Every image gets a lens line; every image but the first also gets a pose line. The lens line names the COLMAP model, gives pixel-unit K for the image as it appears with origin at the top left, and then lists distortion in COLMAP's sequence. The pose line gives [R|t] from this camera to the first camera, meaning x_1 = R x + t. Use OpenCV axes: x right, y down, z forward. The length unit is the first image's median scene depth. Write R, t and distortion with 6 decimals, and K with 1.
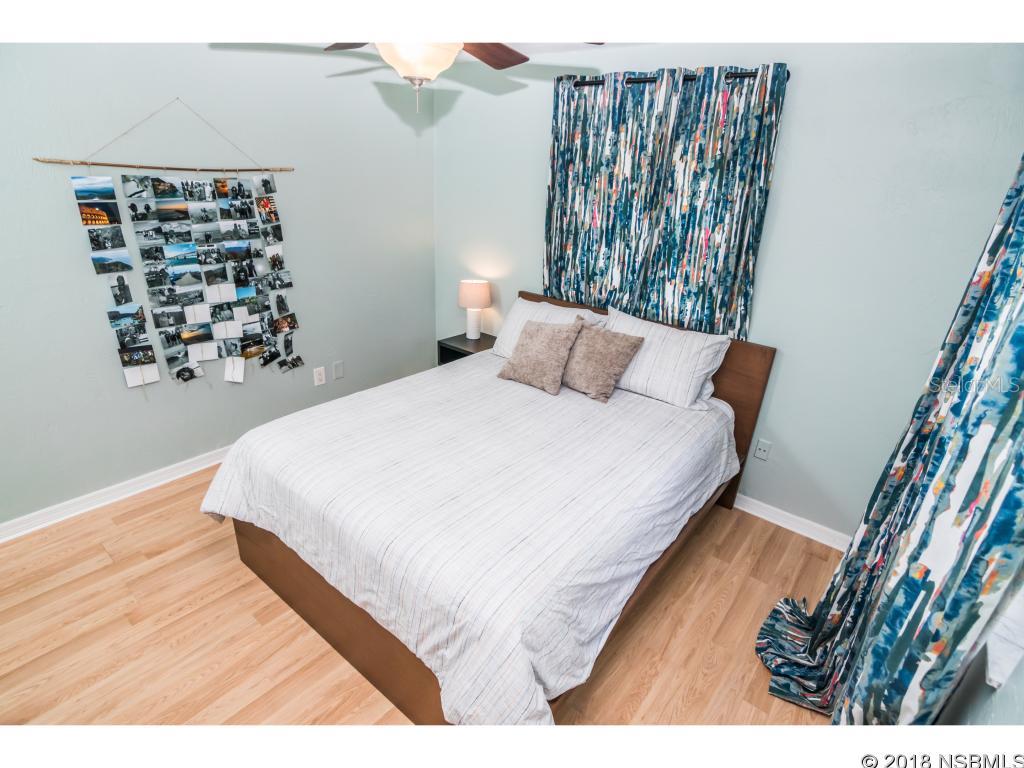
lens RADIAL K [[517.7, 0, 515.0], [0, 517.7, 392.1], [0, 0, 1]] dist [-0.004738, -0.012296]
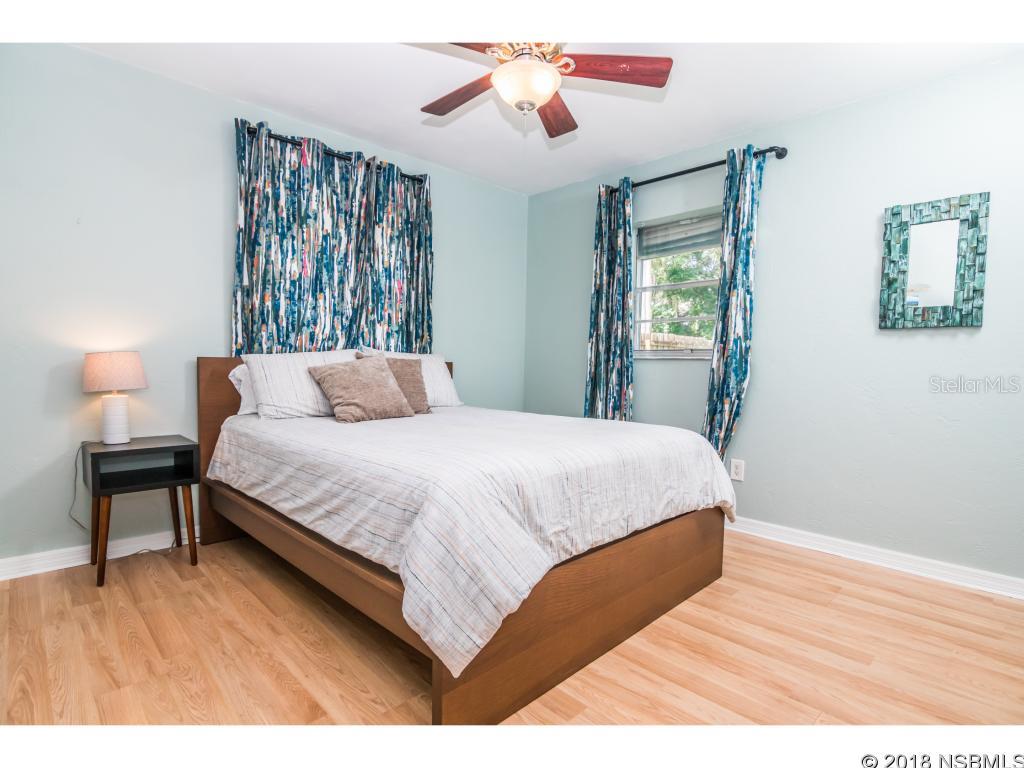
lens RADIAL K [[517.7, 0, 515.0], [0, 517.7, 392.1], [0, 0, 1]] dist [-0.004738, -0.012296]
pose [[0.112001, -0.106449, 0.987990, -0.877000], [0.383378, 0.921900, 0.055867, -0.017650], [-0.916775, 0.372517, 0.144063, 0.627415]]
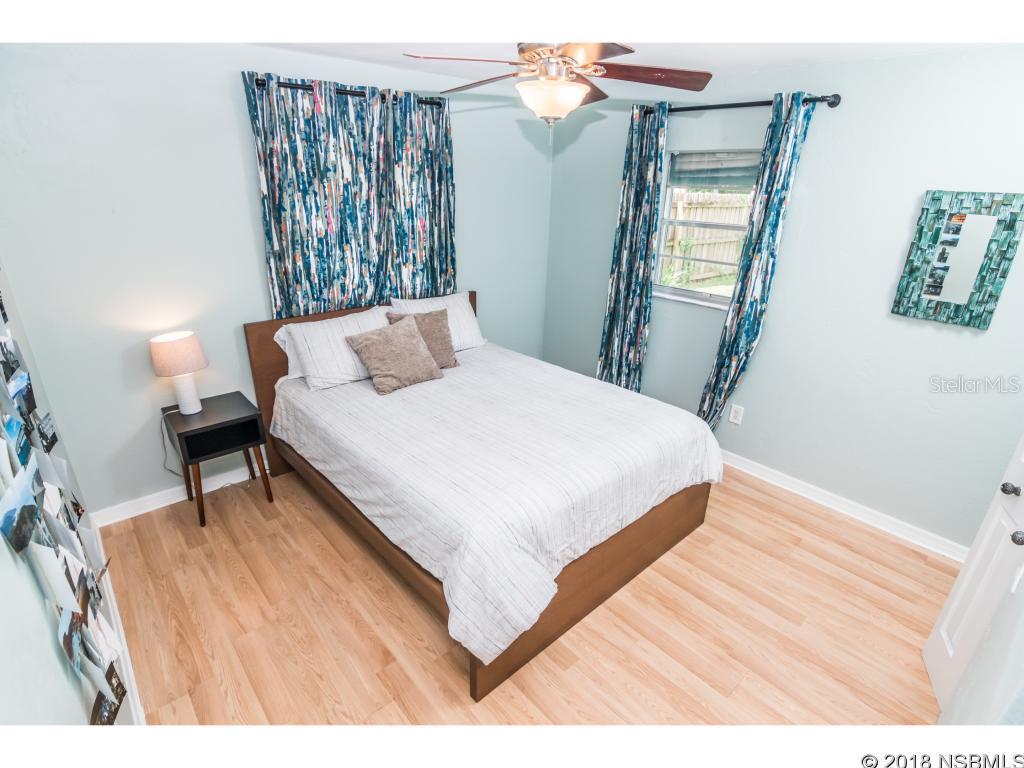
lens RADIAL K [[517.7, 0, 515.0], [0, 517.7, 392.1], [0, 0, 1]] dist [-0.004738, -0.012296]
pose [[0.156713, -0.420961, 0.893439, -0.894877], [0.377618, 0.861423, 0.339640, -0.281923], [-0.912604, 0.284153, 0.293959, 0.512310]]
